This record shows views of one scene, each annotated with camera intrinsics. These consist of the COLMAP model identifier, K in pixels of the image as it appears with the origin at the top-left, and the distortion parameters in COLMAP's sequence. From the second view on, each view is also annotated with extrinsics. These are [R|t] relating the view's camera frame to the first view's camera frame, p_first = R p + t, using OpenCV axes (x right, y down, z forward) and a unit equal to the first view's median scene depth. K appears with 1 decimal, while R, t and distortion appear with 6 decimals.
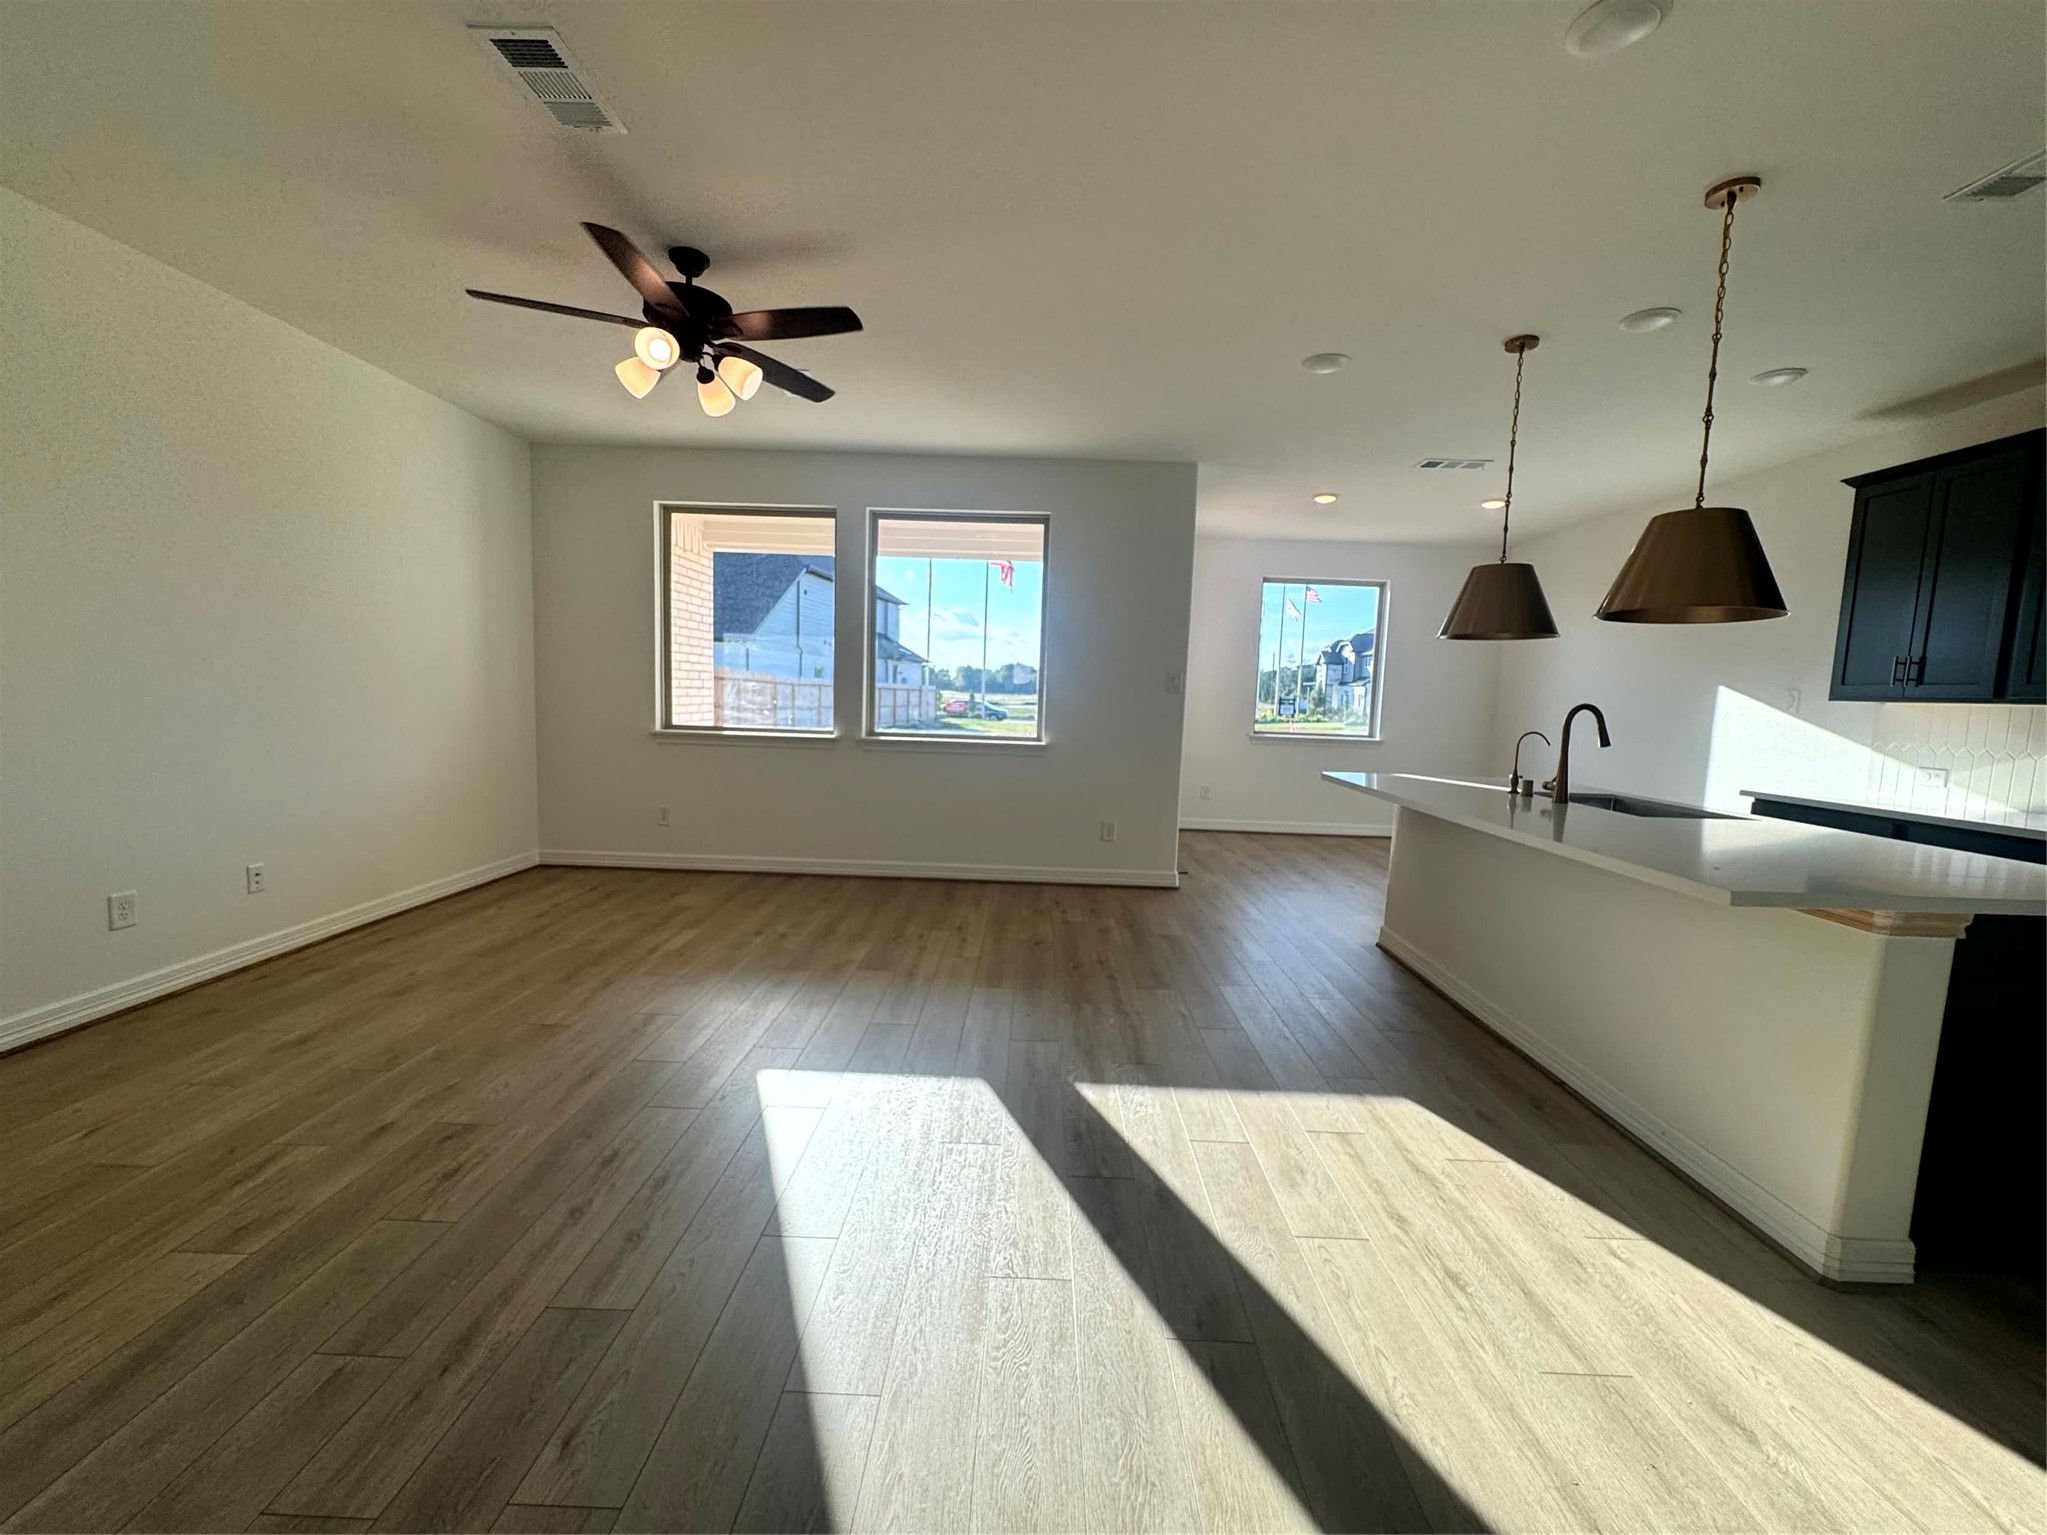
lens RADIAL K [[814.8, 0, 1027.2], [0, 814.8, 765.9], [0, 0, 1]] dist [-0.002392, 0.000078]
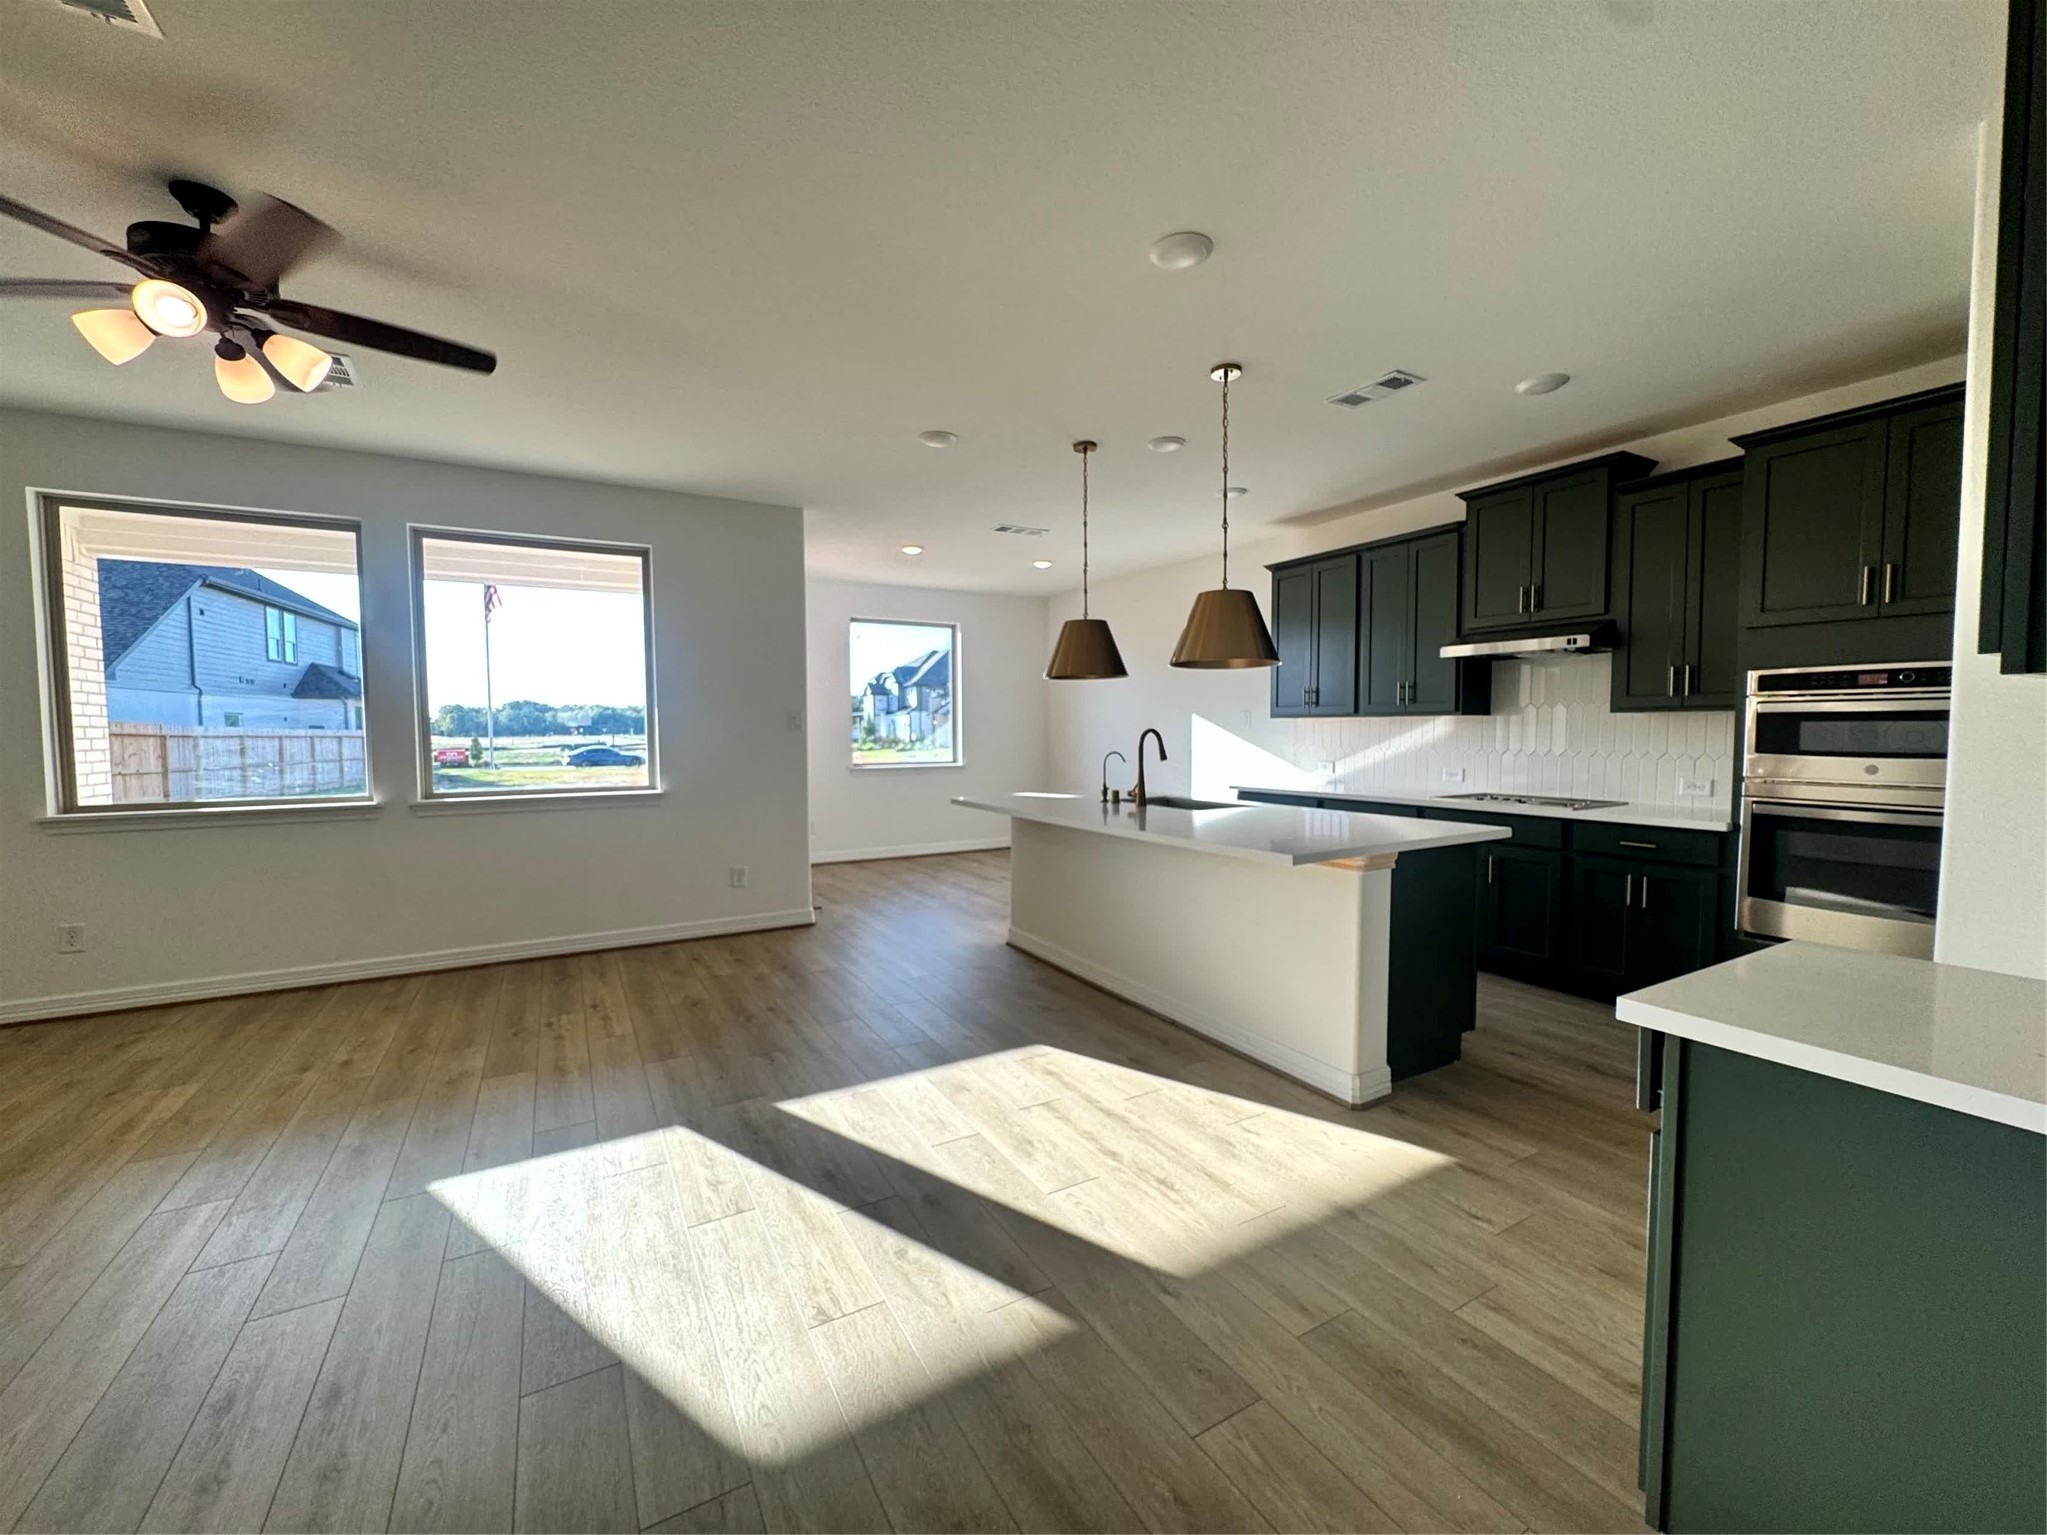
lens RADIAL K [[814.8, 0, 1022.3], [0, 814.8, 765.8], [0, 0, 1]] dist [-0.002392, 0.000078]
pose [[0.860858, -0.062625, 0.504976, -0.128416], [0.082208, 0.996478, -0.016566, -0.010148], [-0.502160, 0.055774, 0.862974, -0.014265]]
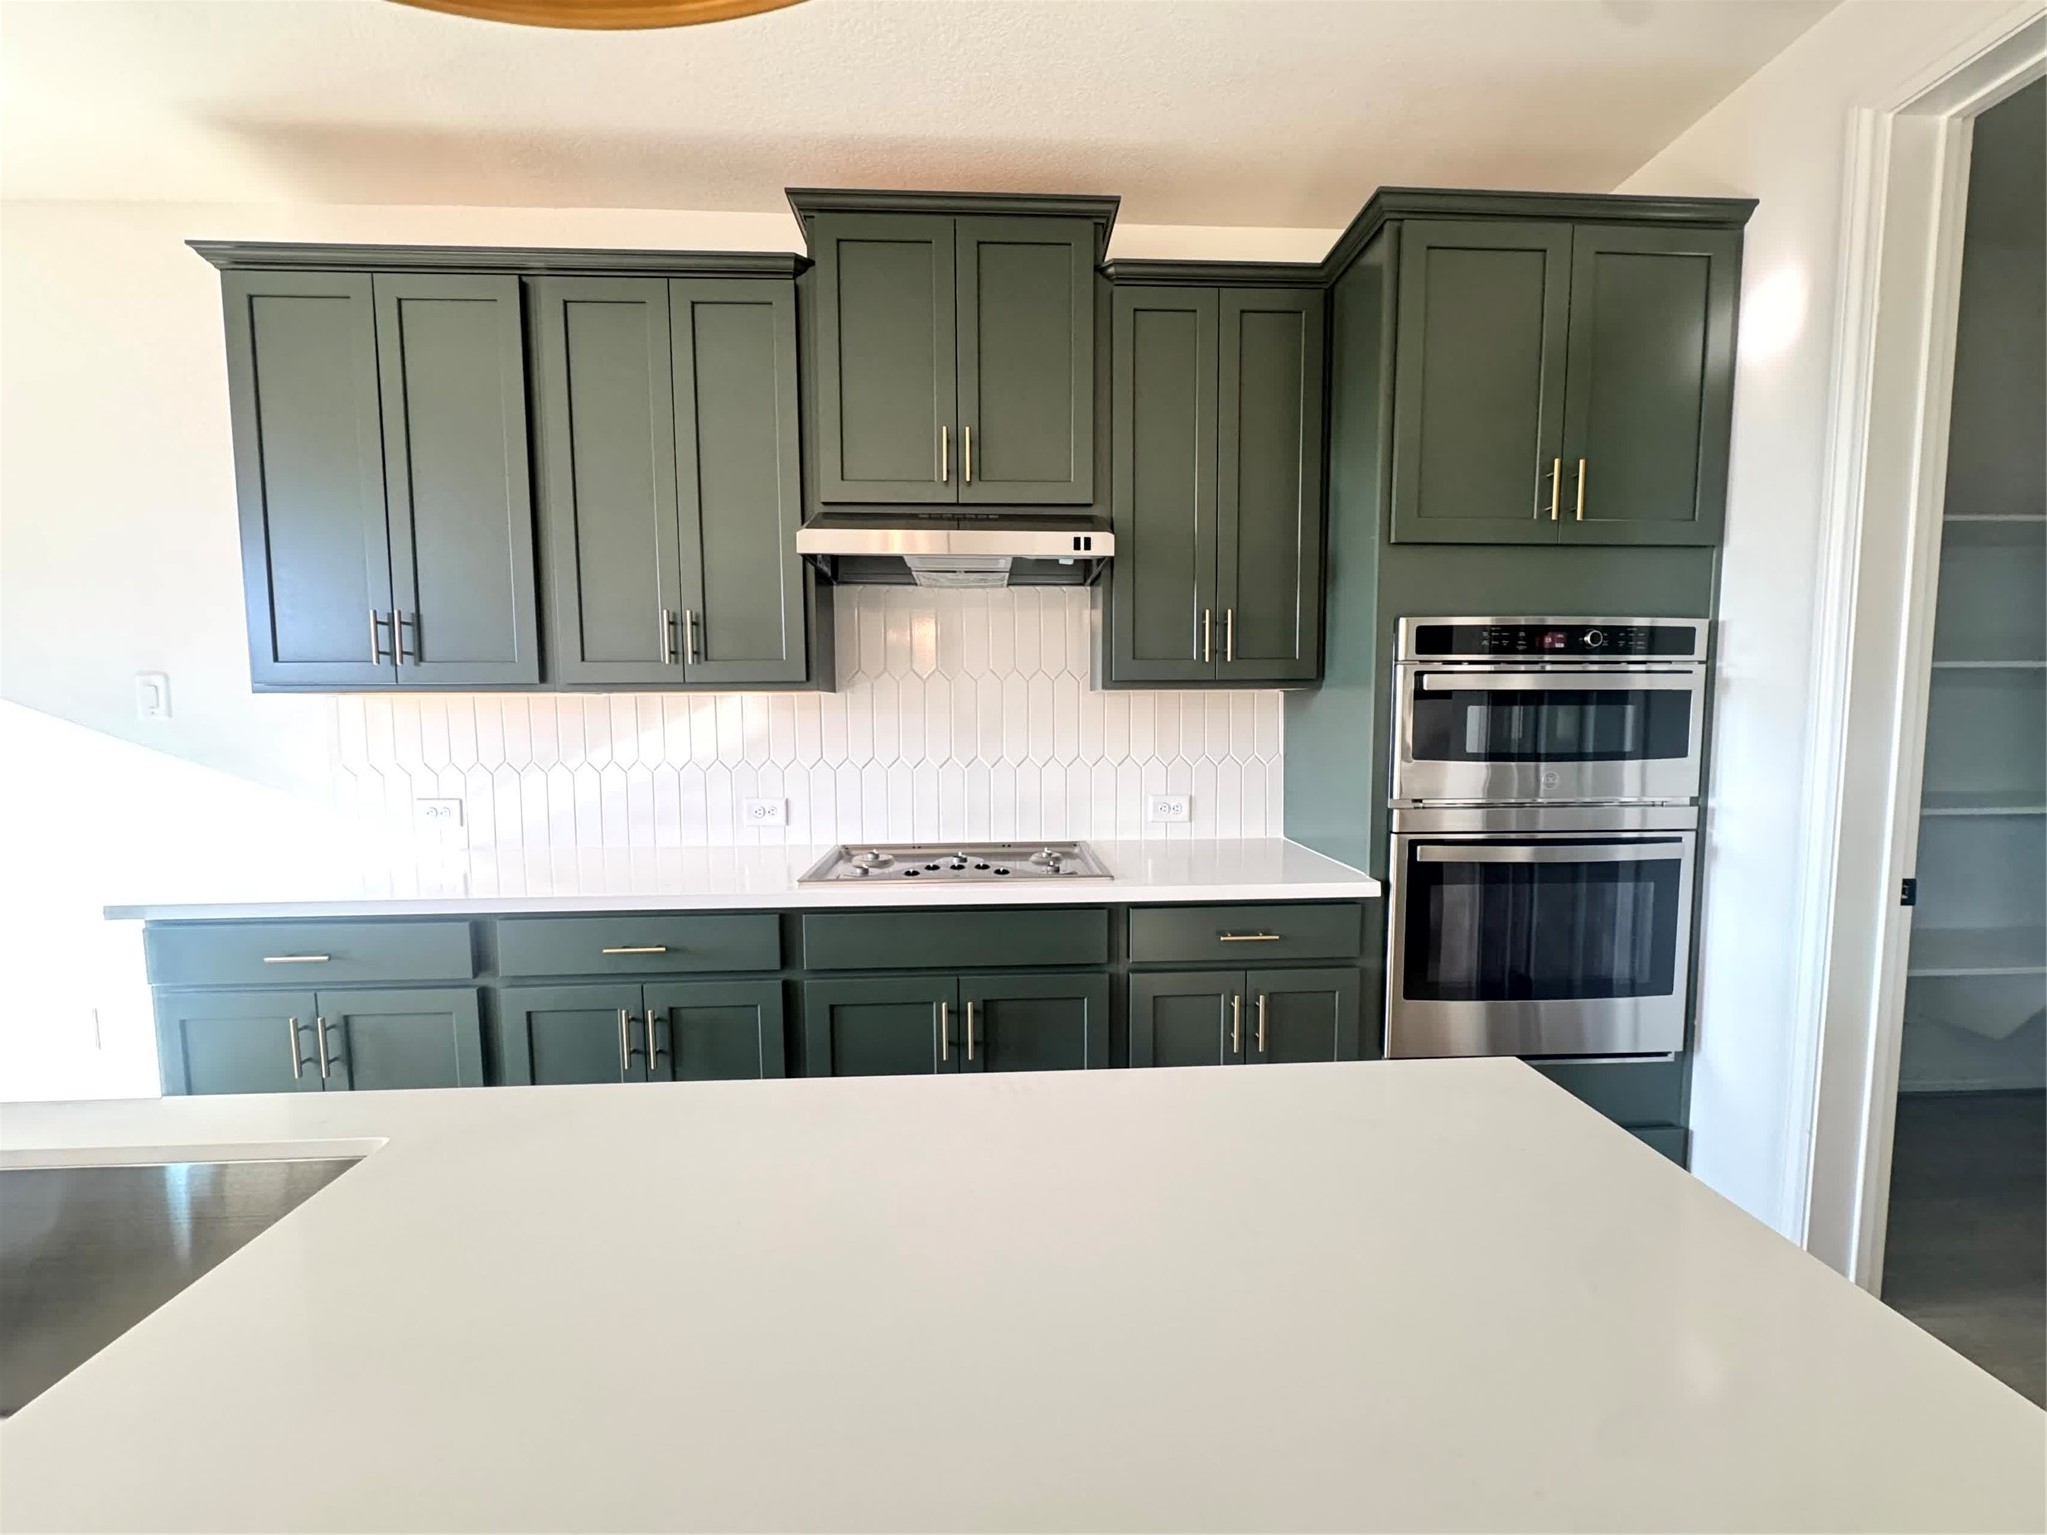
lens RADIAL K [[814.8, 0, 1030.5], [0, 814.8, 771.1], [0, 0, 1]] dist [-0.002392, 0.000078]
pose [[-0.064808, -0.110618, 0.991748, 0.479921], [0.096380, 0.988497, 0.116554, -0.048315], [-0.993232, 0.103139, -0.053401, 0.592599]]
